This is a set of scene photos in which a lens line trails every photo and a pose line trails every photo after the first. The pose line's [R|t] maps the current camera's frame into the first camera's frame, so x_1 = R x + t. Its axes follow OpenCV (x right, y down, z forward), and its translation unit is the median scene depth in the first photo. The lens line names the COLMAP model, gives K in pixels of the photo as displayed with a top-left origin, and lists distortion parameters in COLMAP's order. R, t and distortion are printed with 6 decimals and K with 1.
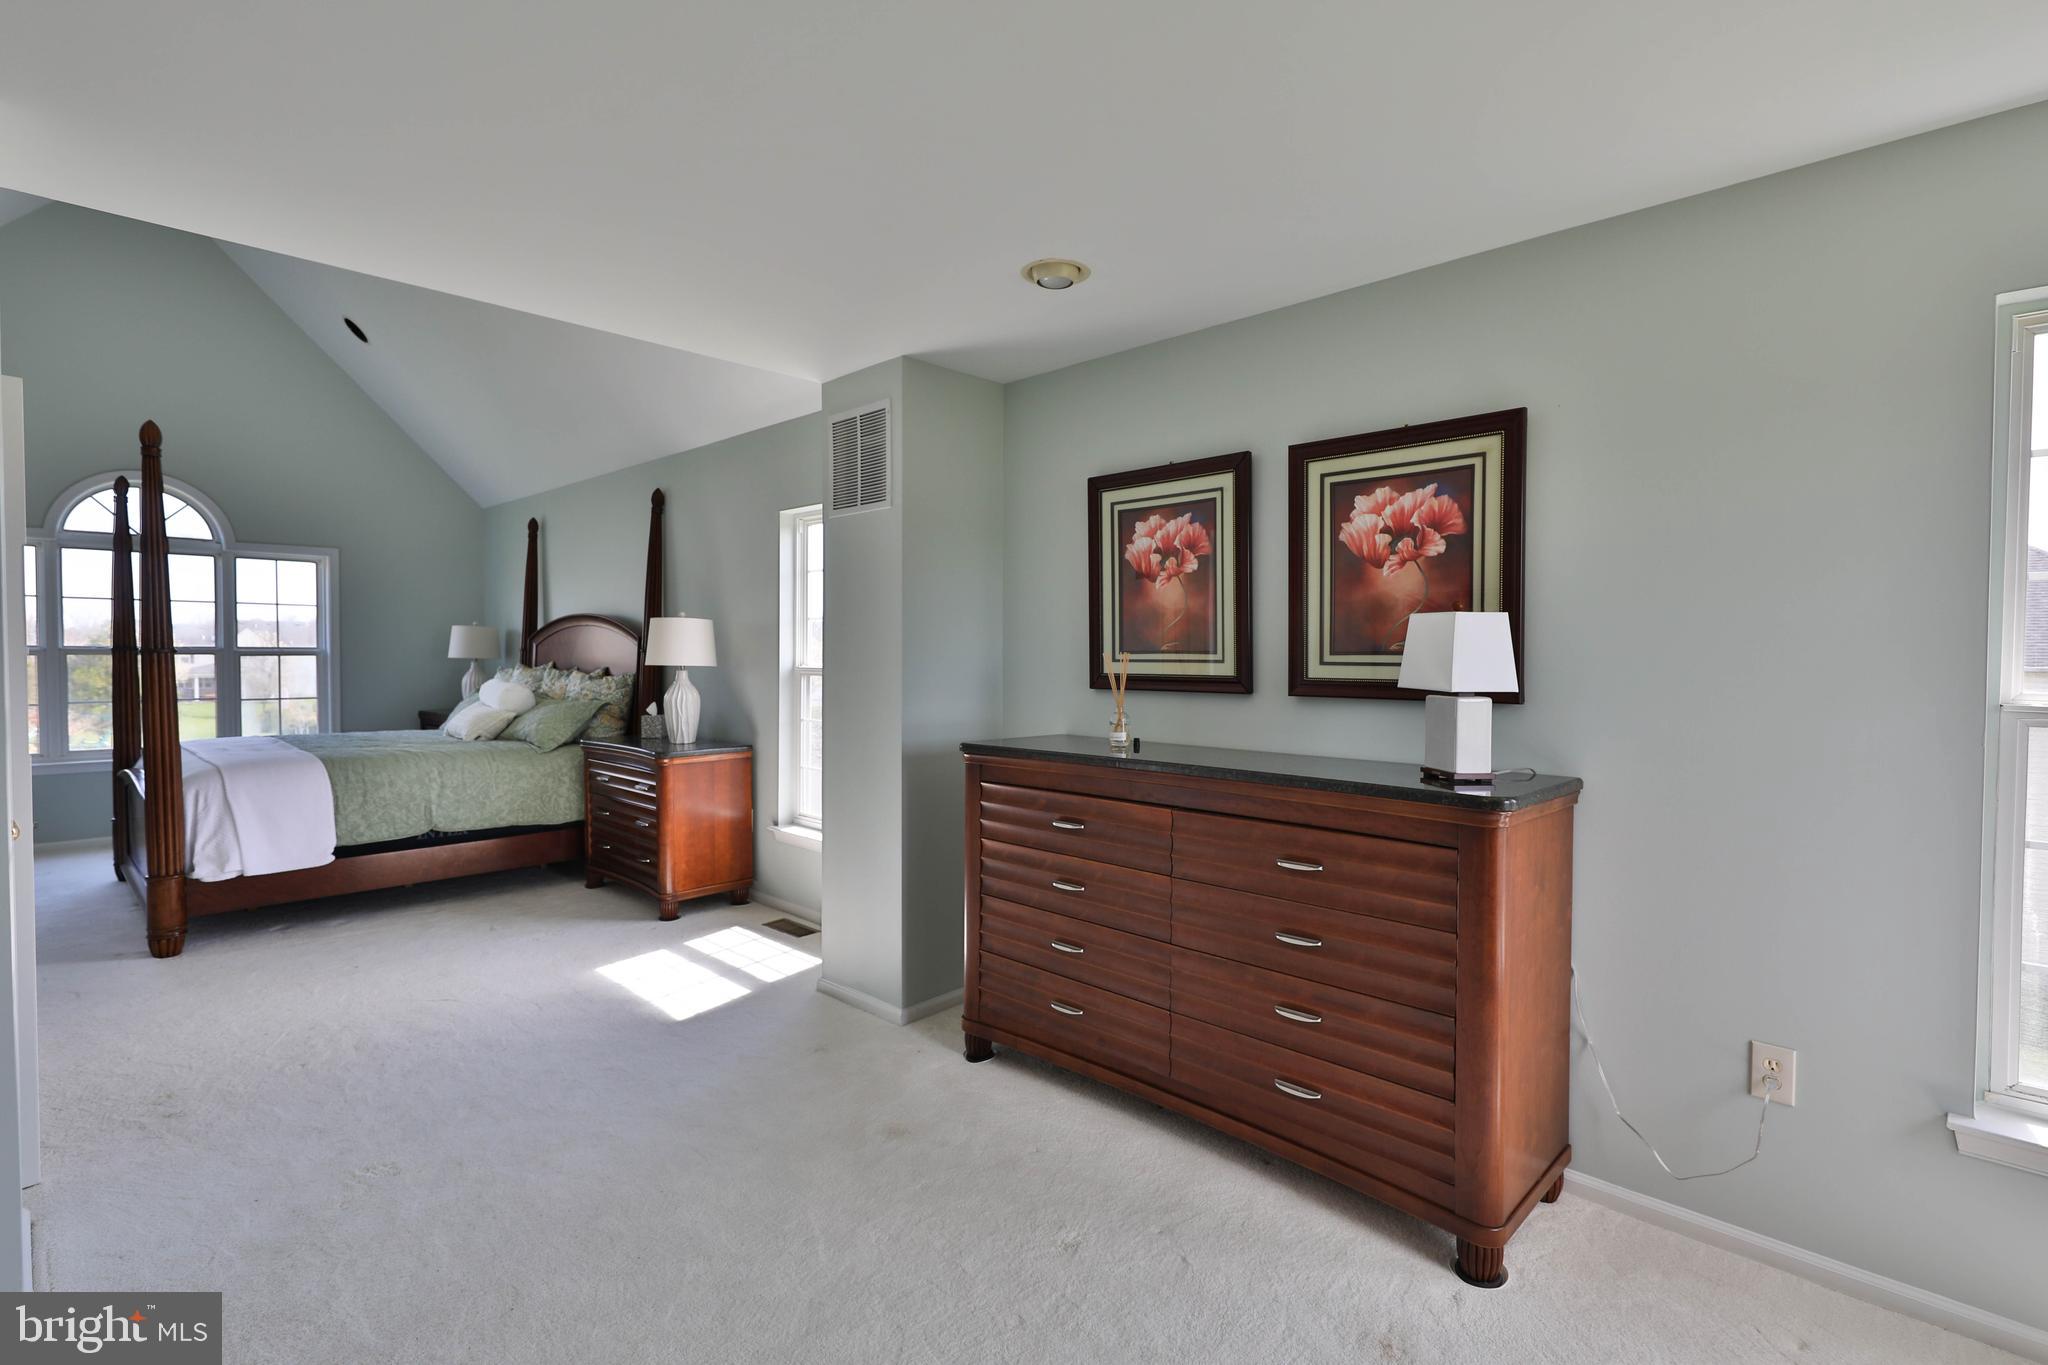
lens RADIAL K [[958.2, 0, 1025.1], [0, 958.2, 689.9], [0, 0, 1]] dist [0.002354, 0.000615]
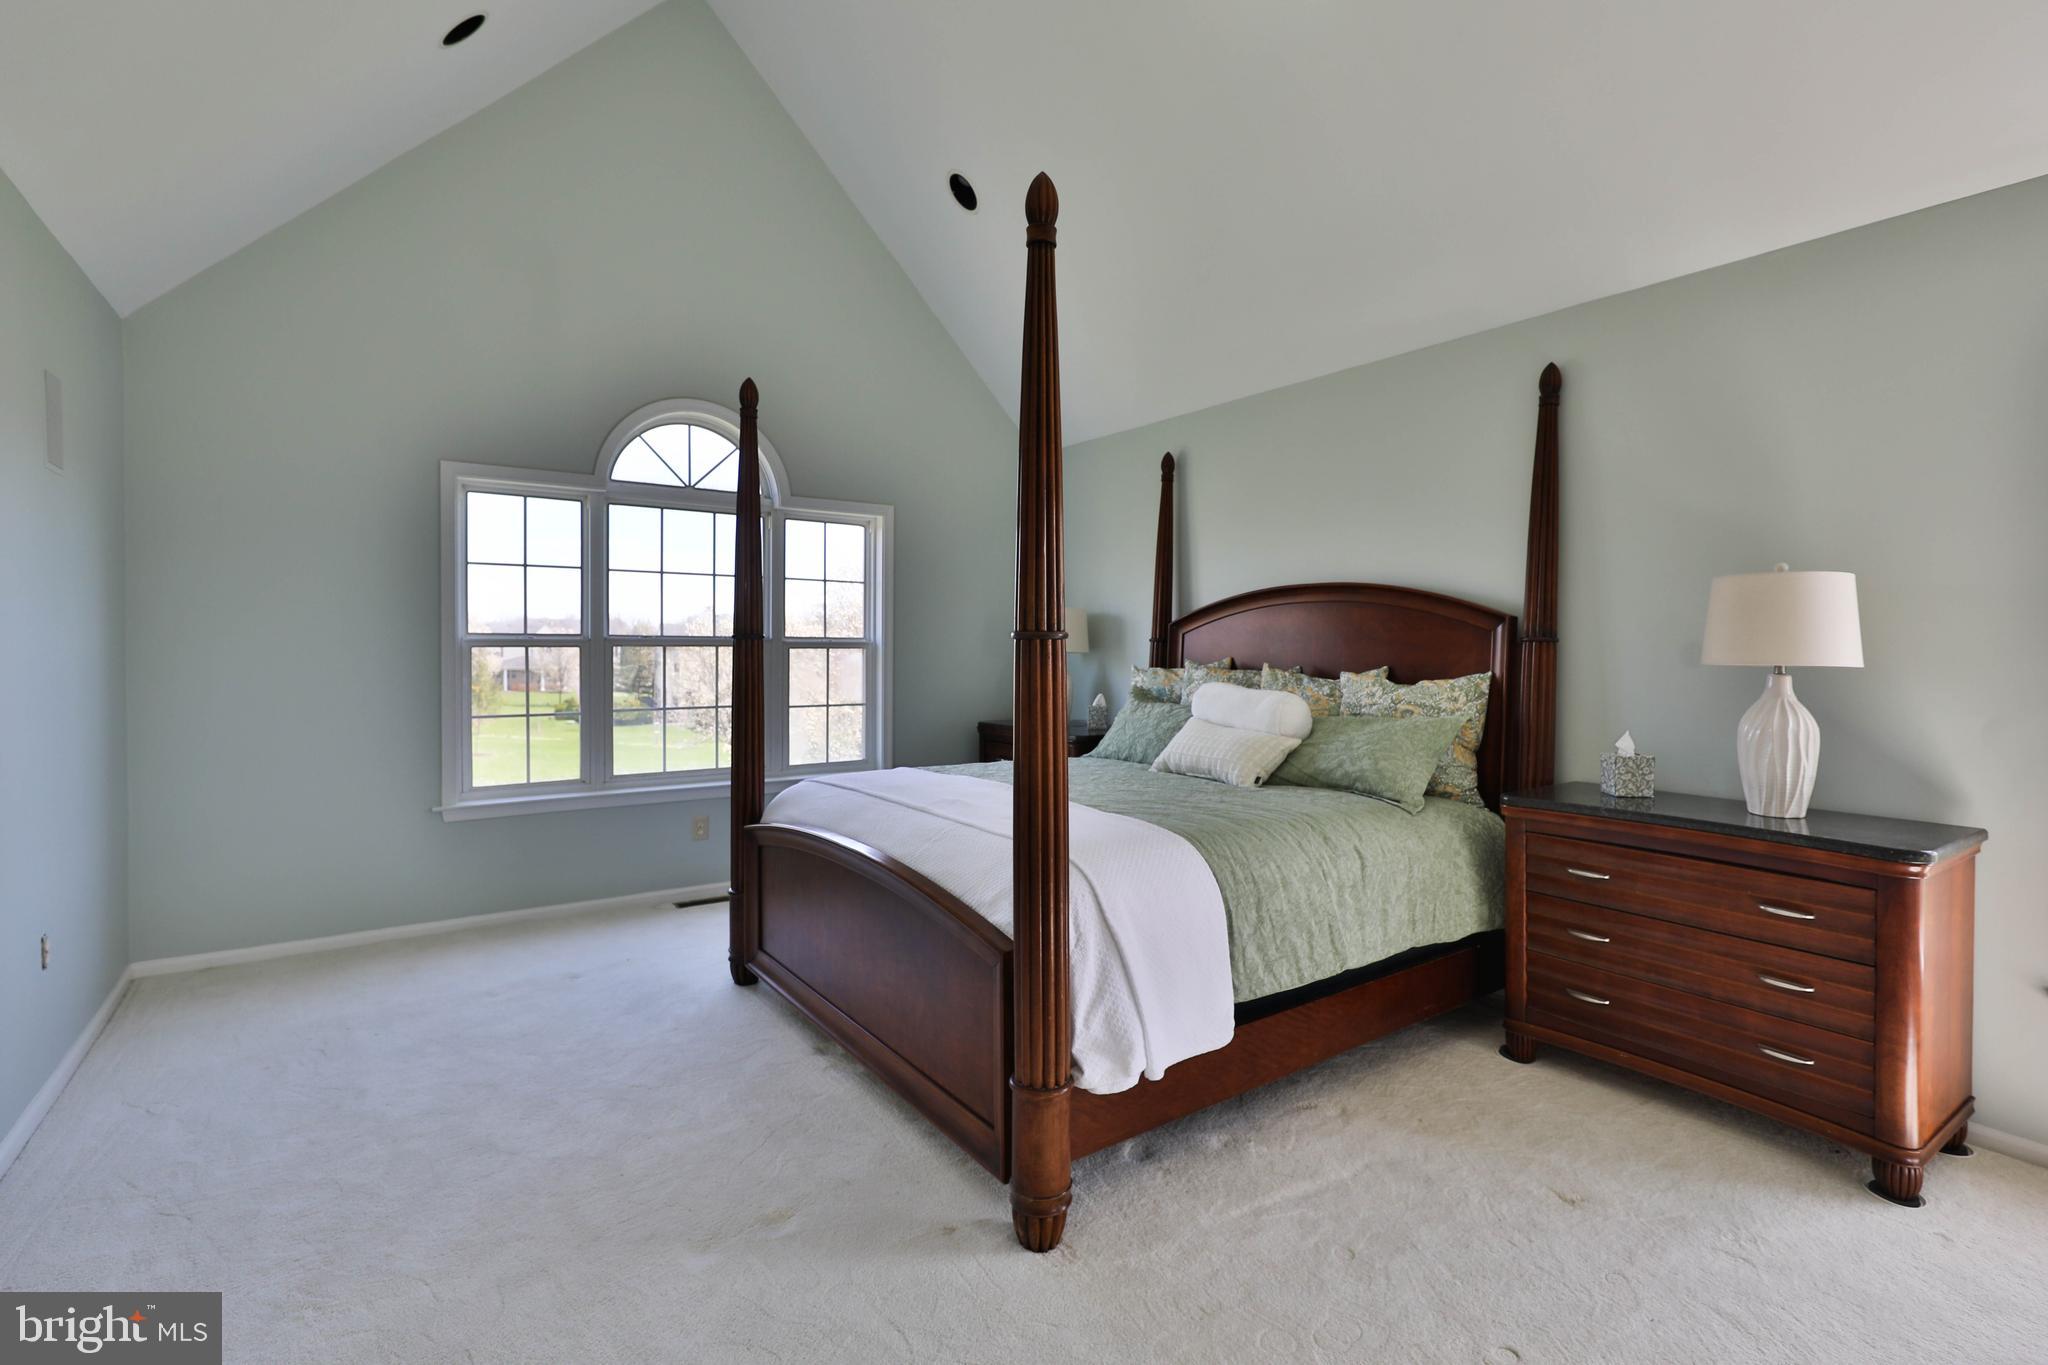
lens RADIAL K [[958.2, 0, 1021.5], [0, 958.2, 671.3], [0, 0, 1]] dist [0.002354, 0.000615]
pose [[0.979338, 0.006151, -0.202136, -0.565424], [-0.009041, 0.999870, -0.013376, -0.010731], [0.202027, 0.014927, 0.979266, 0.354430]]
